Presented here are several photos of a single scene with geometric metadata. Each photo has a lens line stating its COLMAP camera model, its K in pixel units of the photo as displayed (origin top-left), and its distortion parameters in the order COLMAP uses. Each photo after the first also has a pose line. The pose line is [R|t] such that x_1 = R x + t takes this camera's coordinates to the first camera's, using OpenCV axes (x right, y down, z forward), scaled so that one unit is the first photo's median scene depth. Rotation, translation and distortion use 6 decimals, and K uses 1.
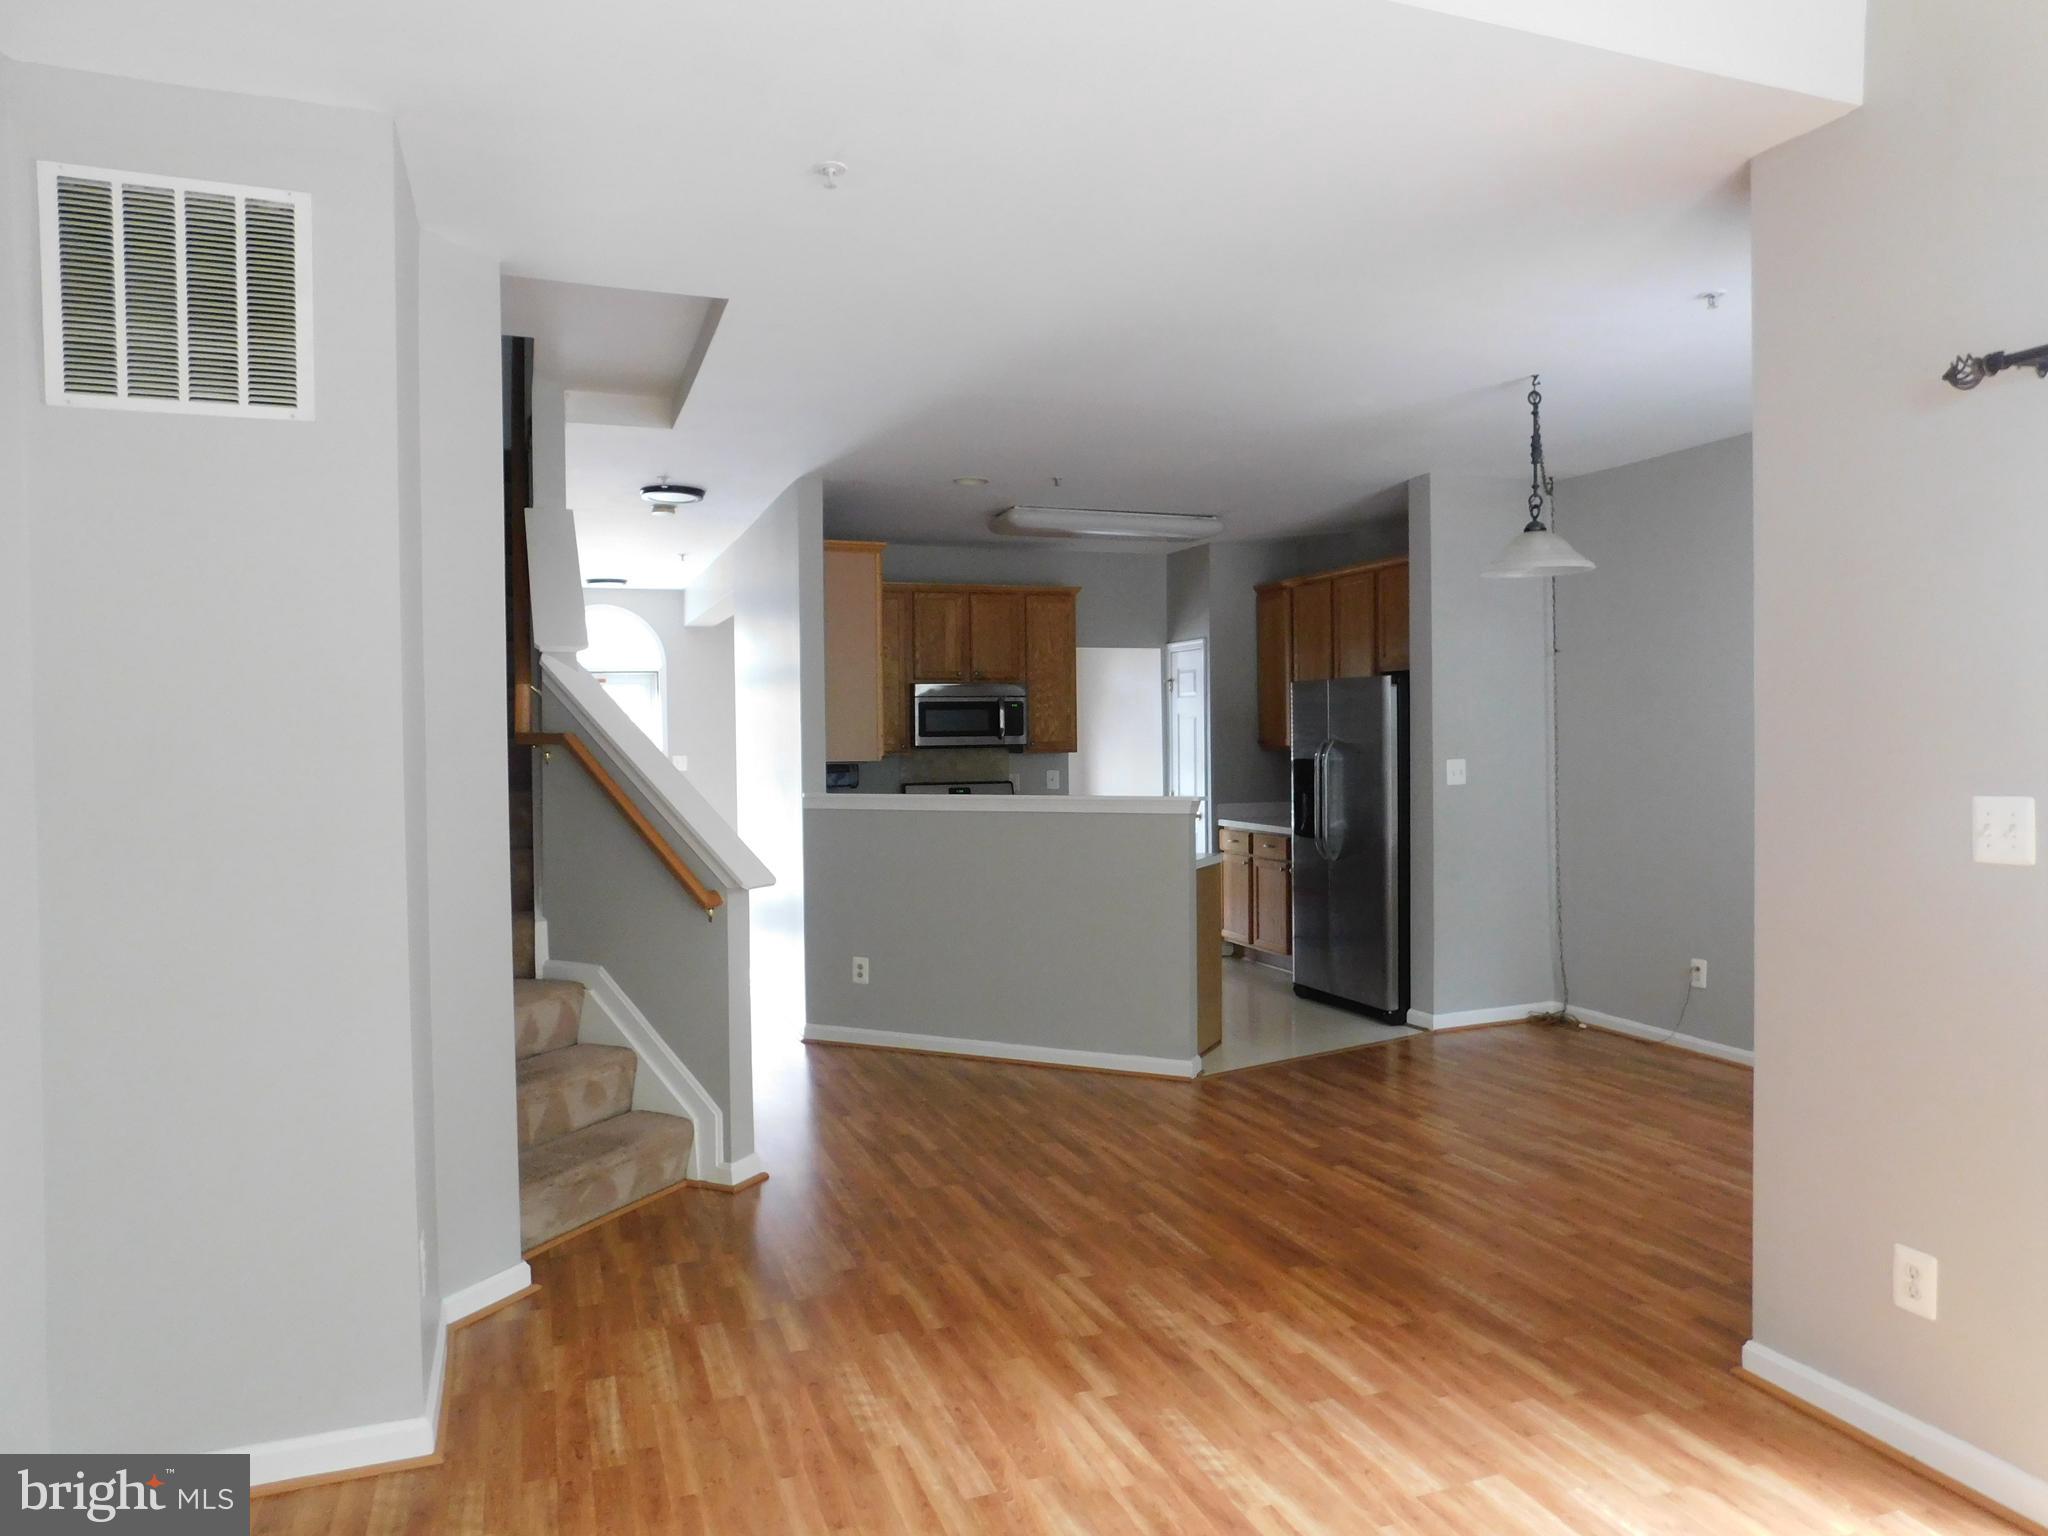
lens RADIAL K [[1357.0, 0, 1038.6], [0, 1357.0, 766.4], [0, 0, 1]] dist [-0.071327, 0.057433]
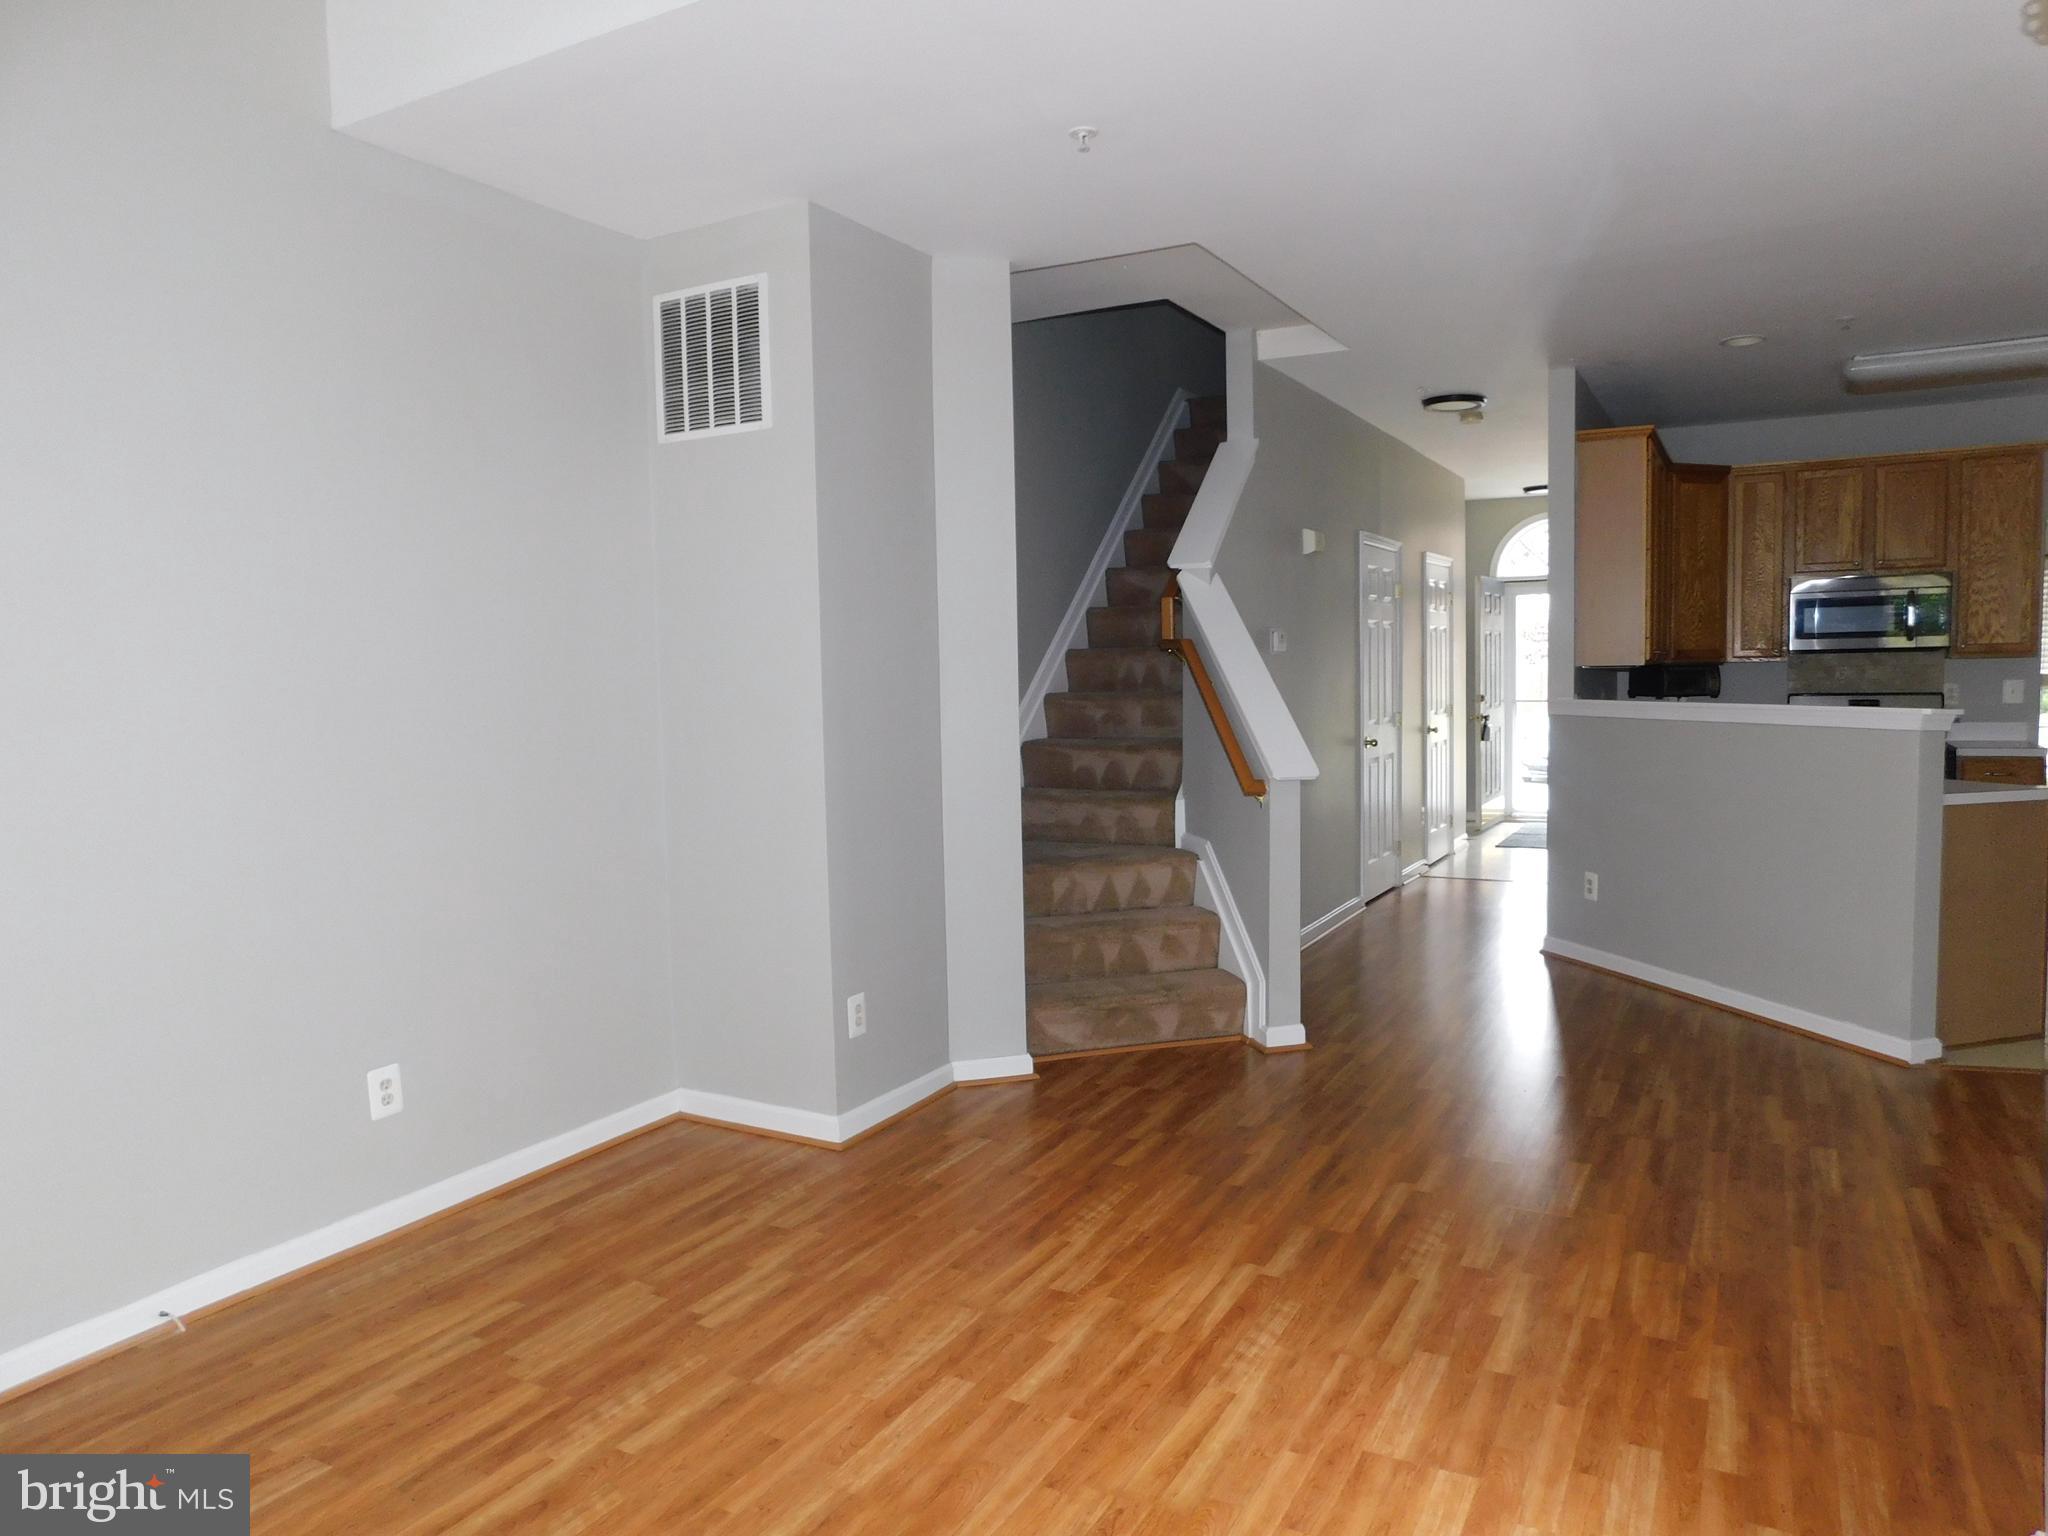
lens RADIAL K [[1357.0, 0, 1038.6], [0, 1357.0, 766.4], [0, 0, 1]] dist [-0.071327, 0.057433]
pose [[0.652055, 0.052951, -0.756321, 0.316699], [-0.003340, 0.997749, 0.066974, 0.005055], [0.758165, -0.041145, 0.650764, 0.095452]]
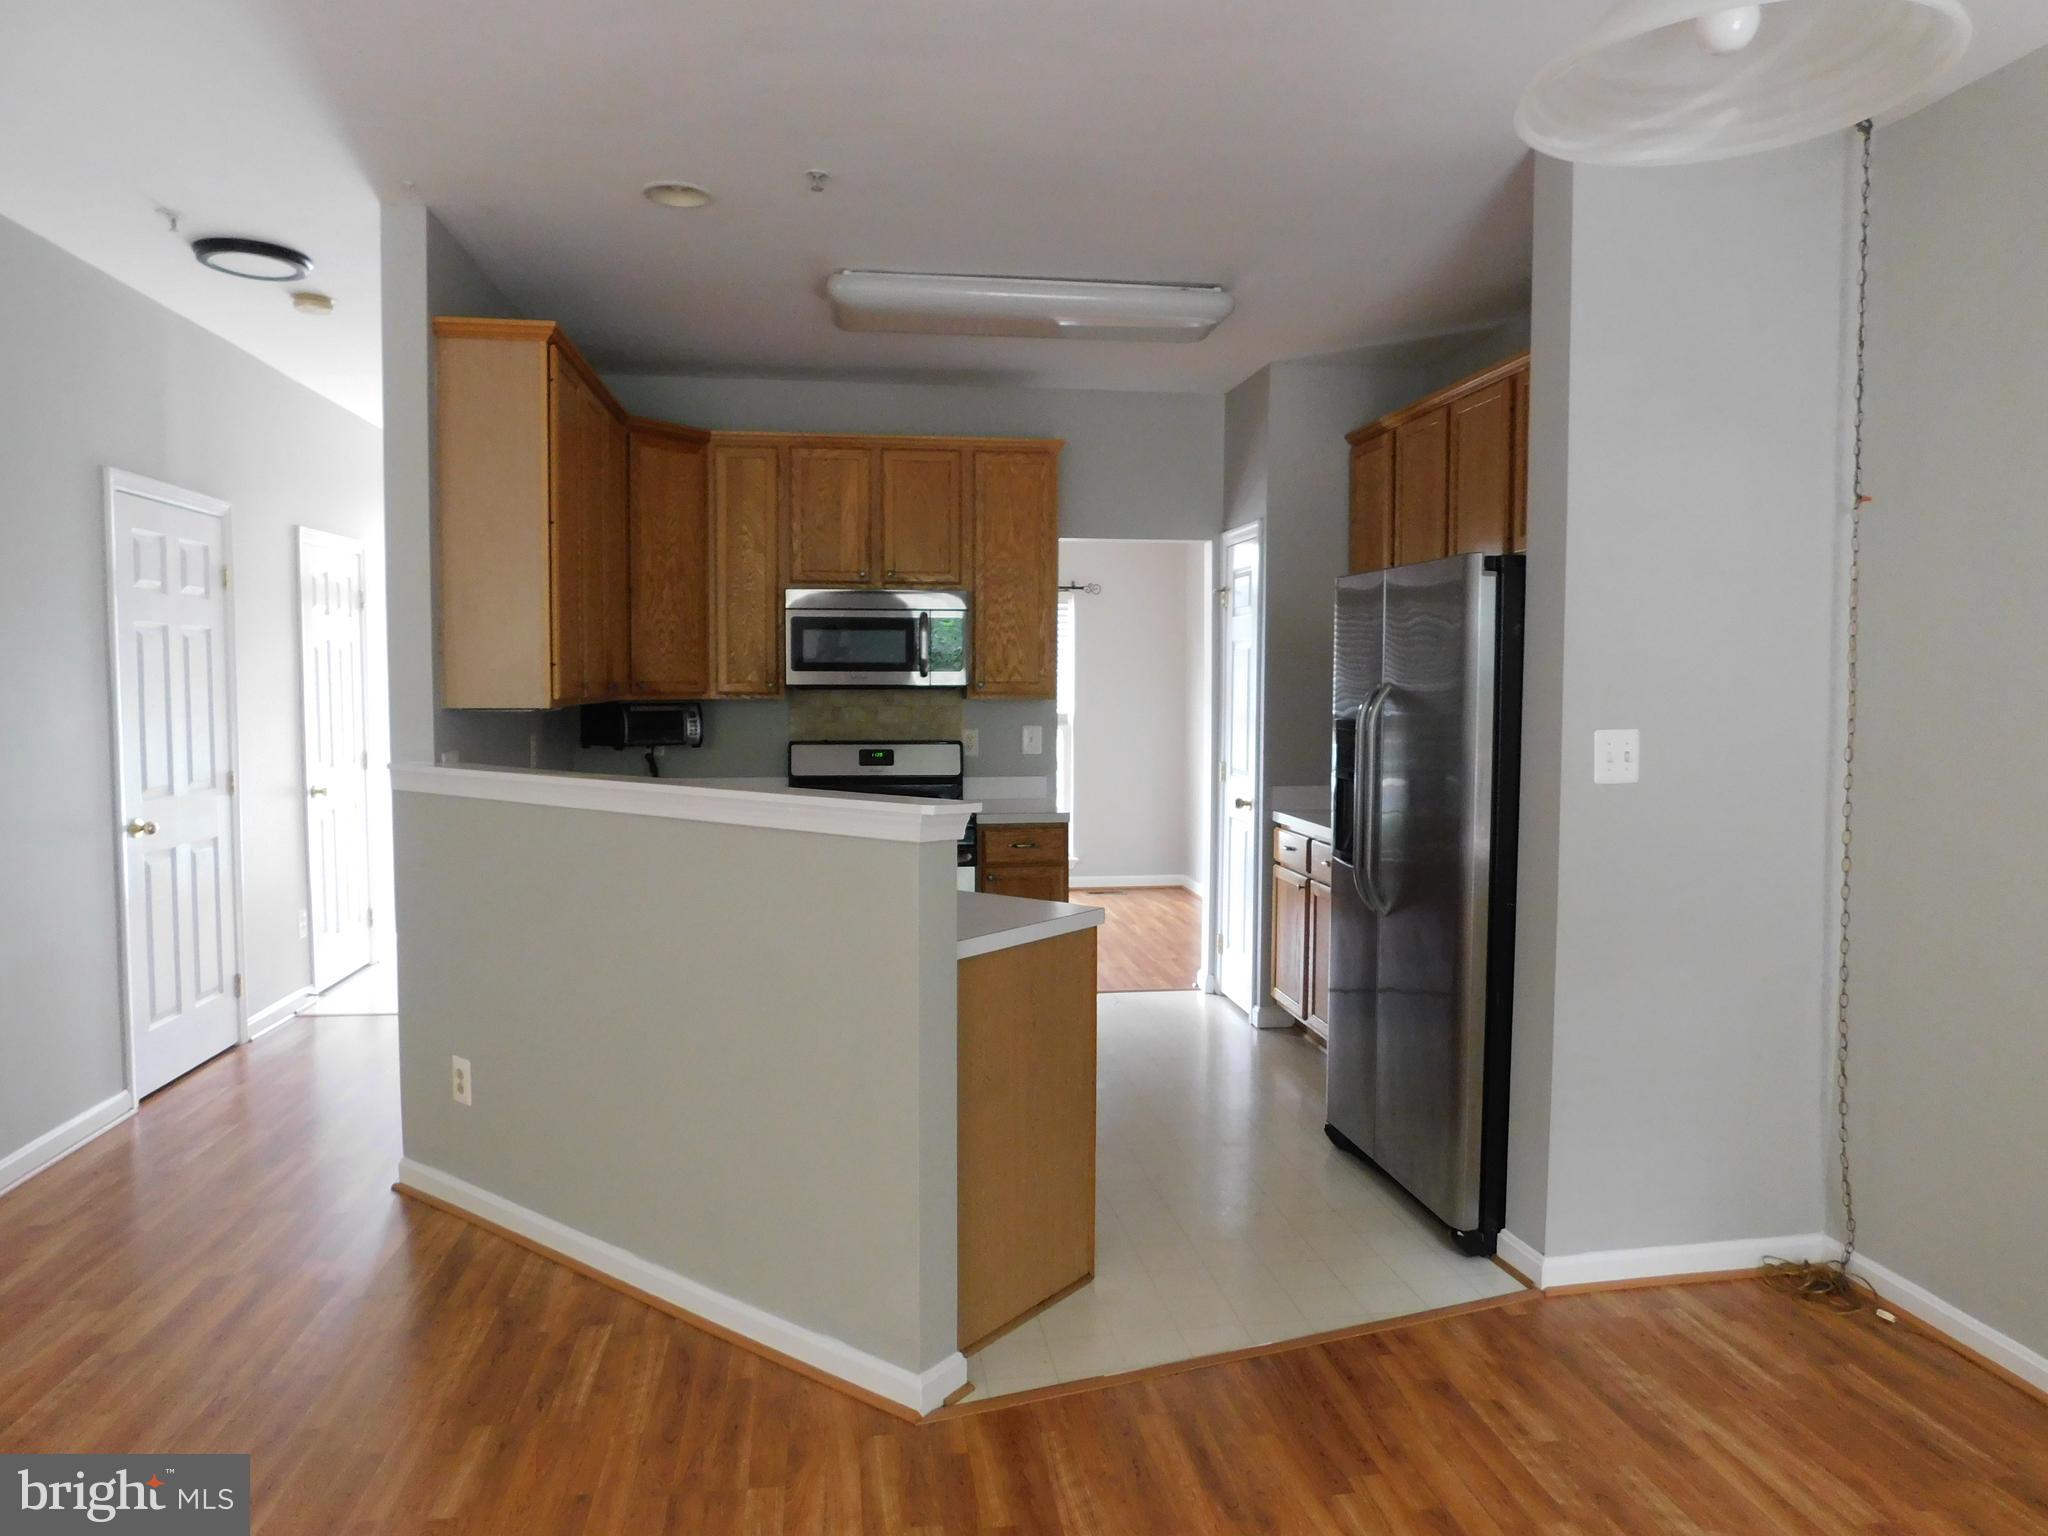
lens RADIAL K [[1357.0, 0, 1038.6], [0, 1357.0, 766.4], [0, 0, 1]] dist [-0.071327, 0.057433]
pose [[0.977402, 0.028586, -0.209449, 0.211727], [-0.019648, 0.998810, 0.044635, -0.009300], [0.210476, -0.039511, 0.976800, 0.501353]]
